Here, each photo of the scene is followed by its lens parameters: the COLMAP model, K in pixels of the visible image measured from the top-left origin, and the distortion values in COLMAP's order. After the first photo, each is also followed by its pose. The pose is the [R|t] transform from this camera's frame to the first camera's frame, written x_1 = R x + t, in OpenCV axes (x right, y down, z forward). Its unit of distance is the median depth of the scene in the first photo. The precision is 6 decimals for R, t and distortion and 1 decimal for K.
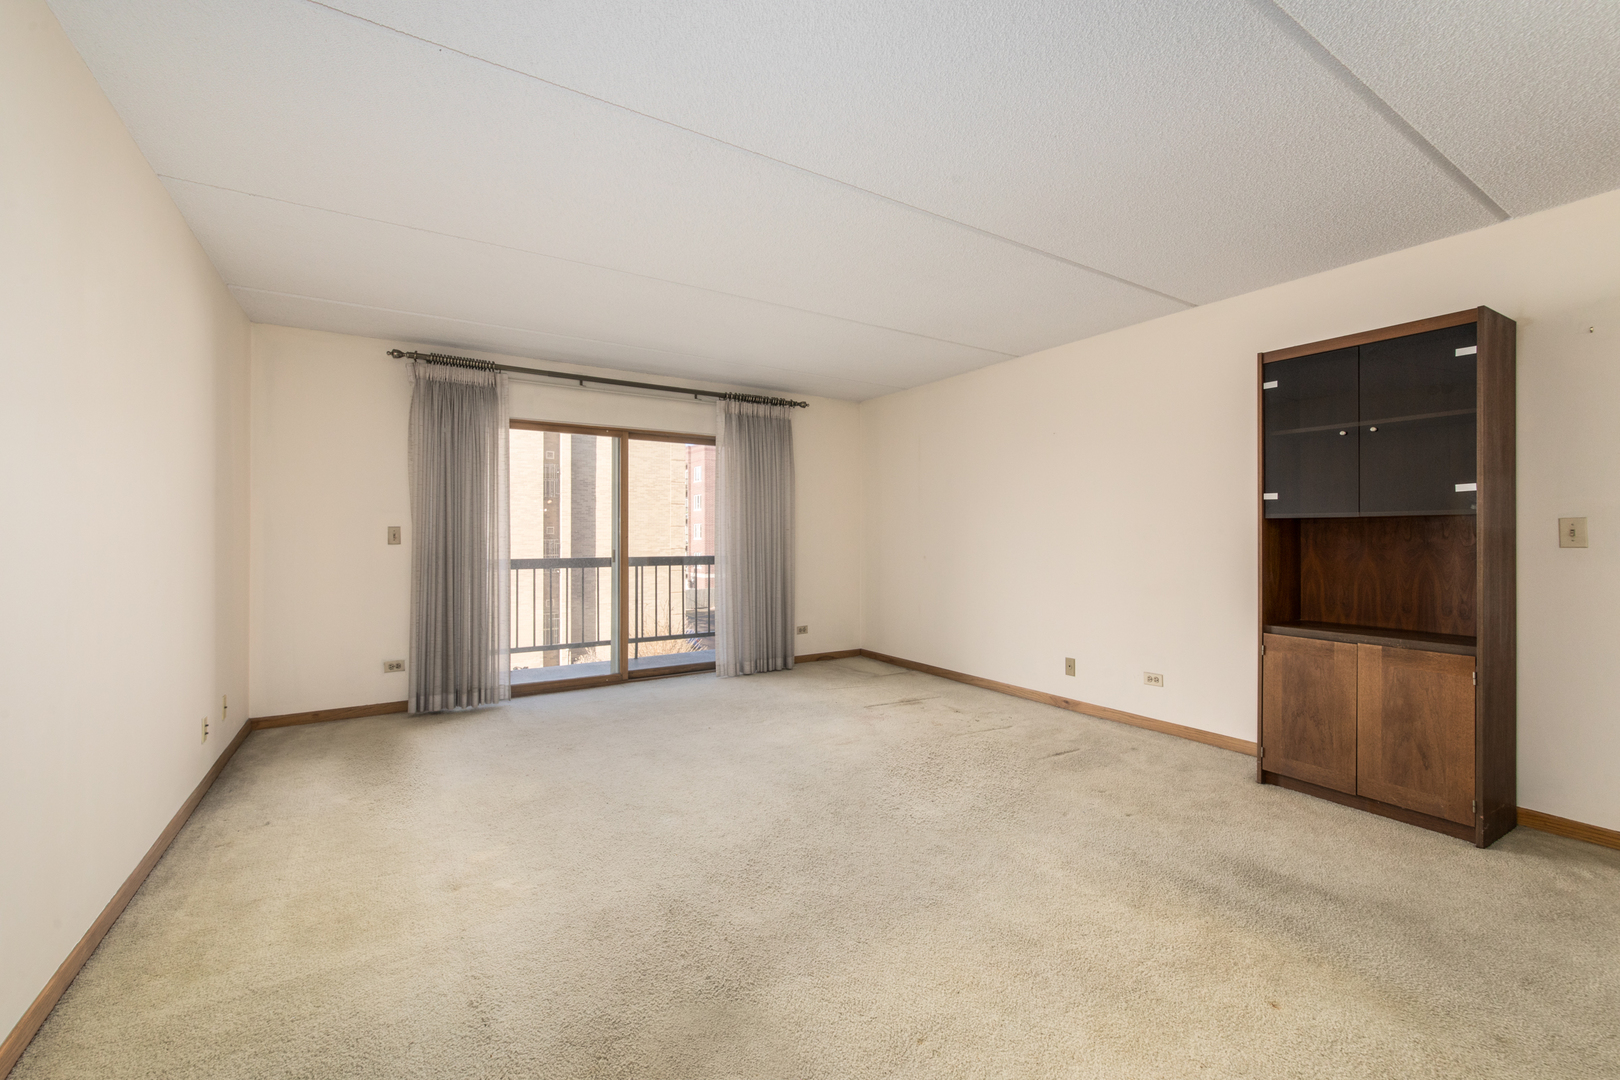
lens RADIAL K [[656.7, 0, 788.5], [0, 656.7, 535.6], [0, 0, 1]] dist [-0.000931, -0.001130]
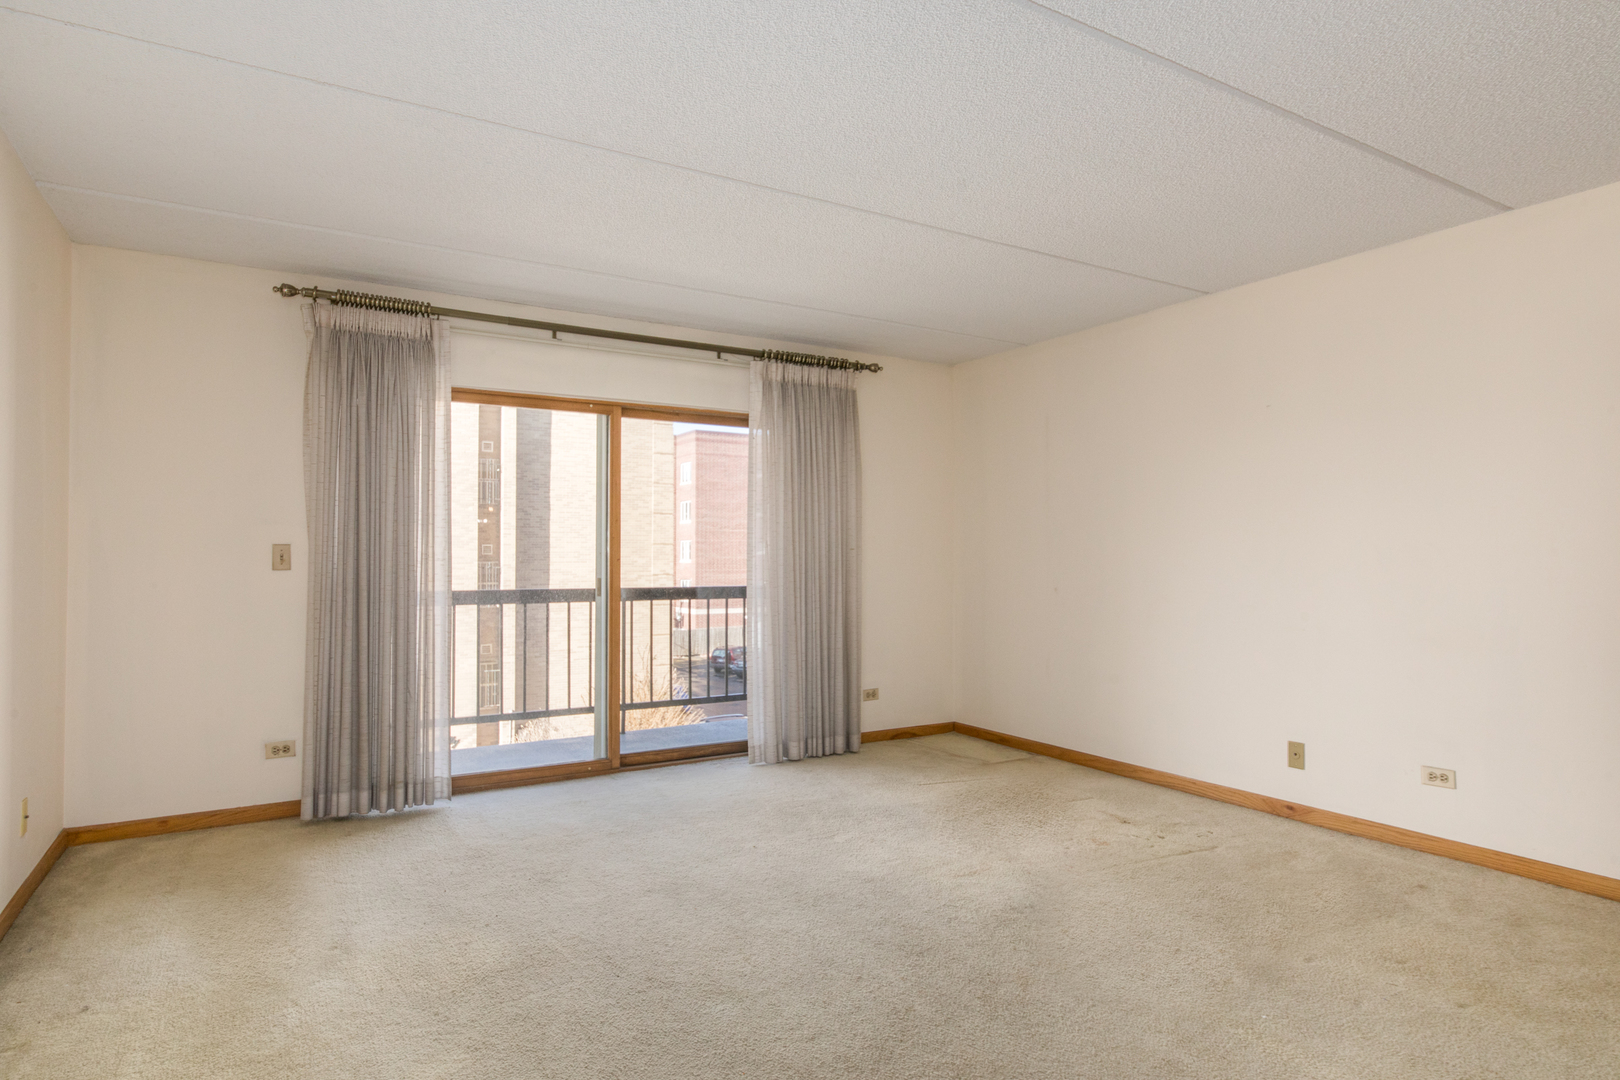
lens RADIAL K [[895.6, 0, 811.0], [0, 895.6, 547.1], [0, 0, 1]] dist [-0.002659, 0.002776]
pose [[0.999999, 0.001030, -0.000135, -0.050086], [-0.001031, 0.999940, -0.010943, -0.000805], [0.000124, 0.010943, 0.999940, 0.069701]]
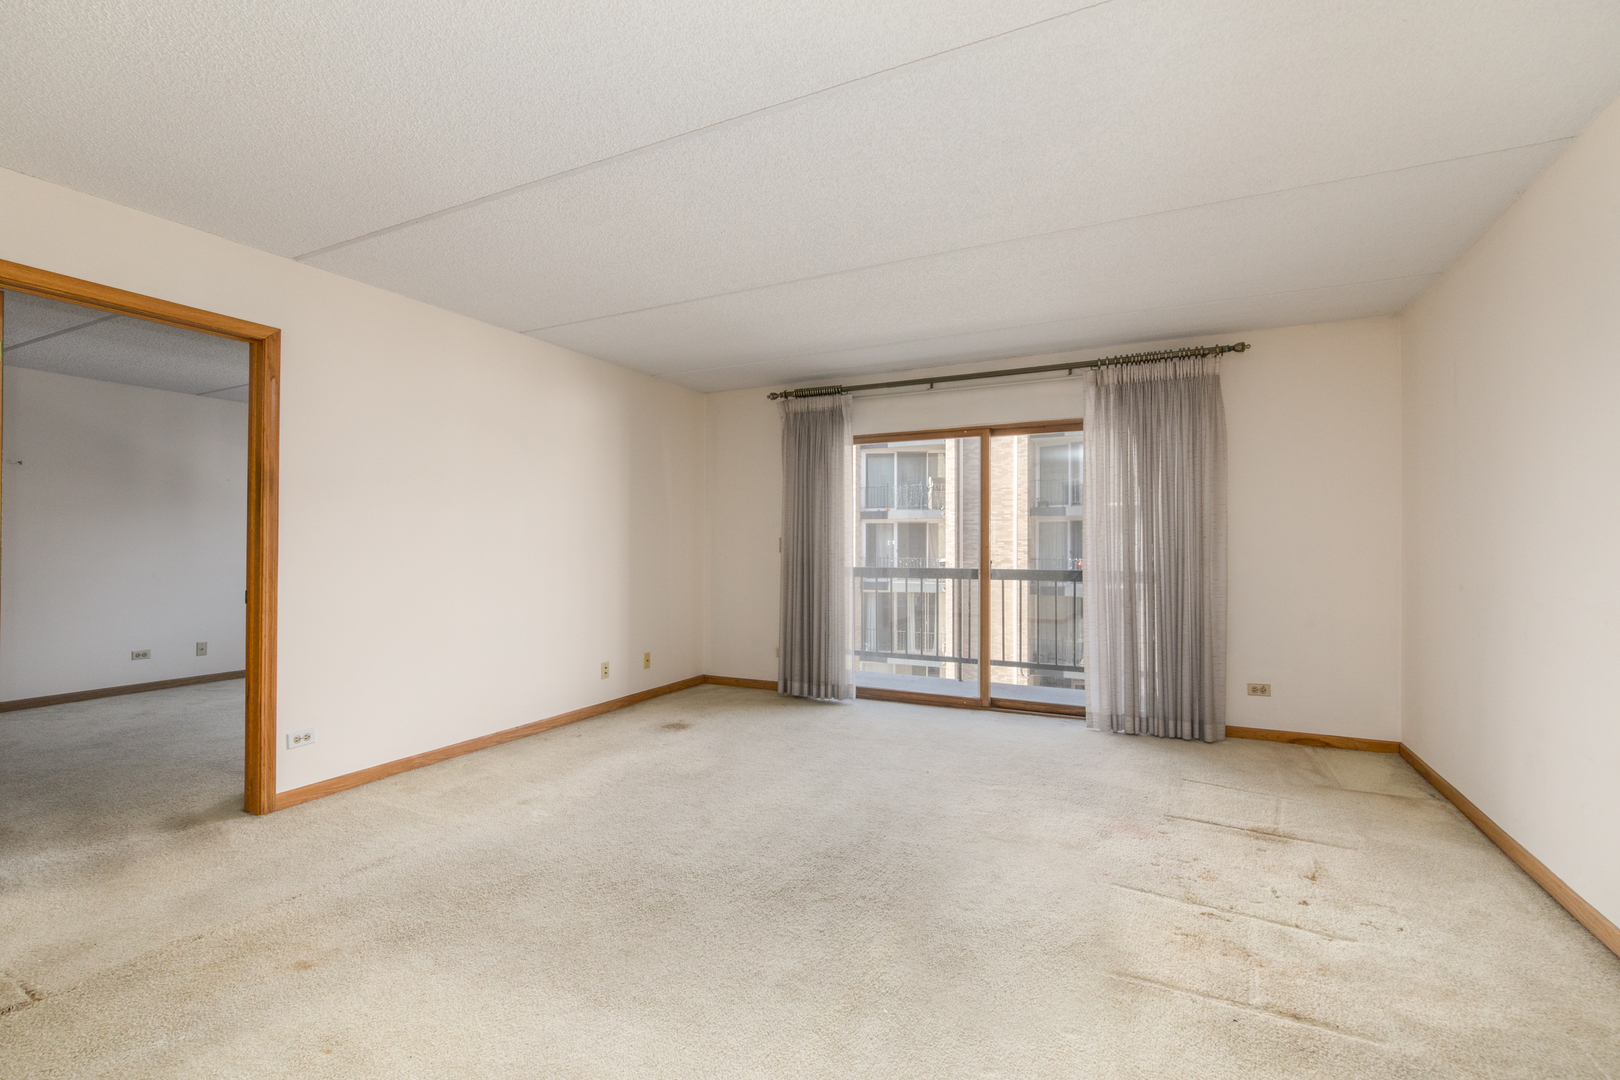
lens RADIAL K [[676.2, 0, 771.4], [0, 676.2, 539.1], [0, 0, 1]] dist [-0.003715, -0.001641]
pose [[0.544716, -0.006473, -0.838596, 0.391379], [-0.001907, 0.999958, -0.008958, 0.000703], [0.838618, 0.006479, 0.544681, 0.275358]]
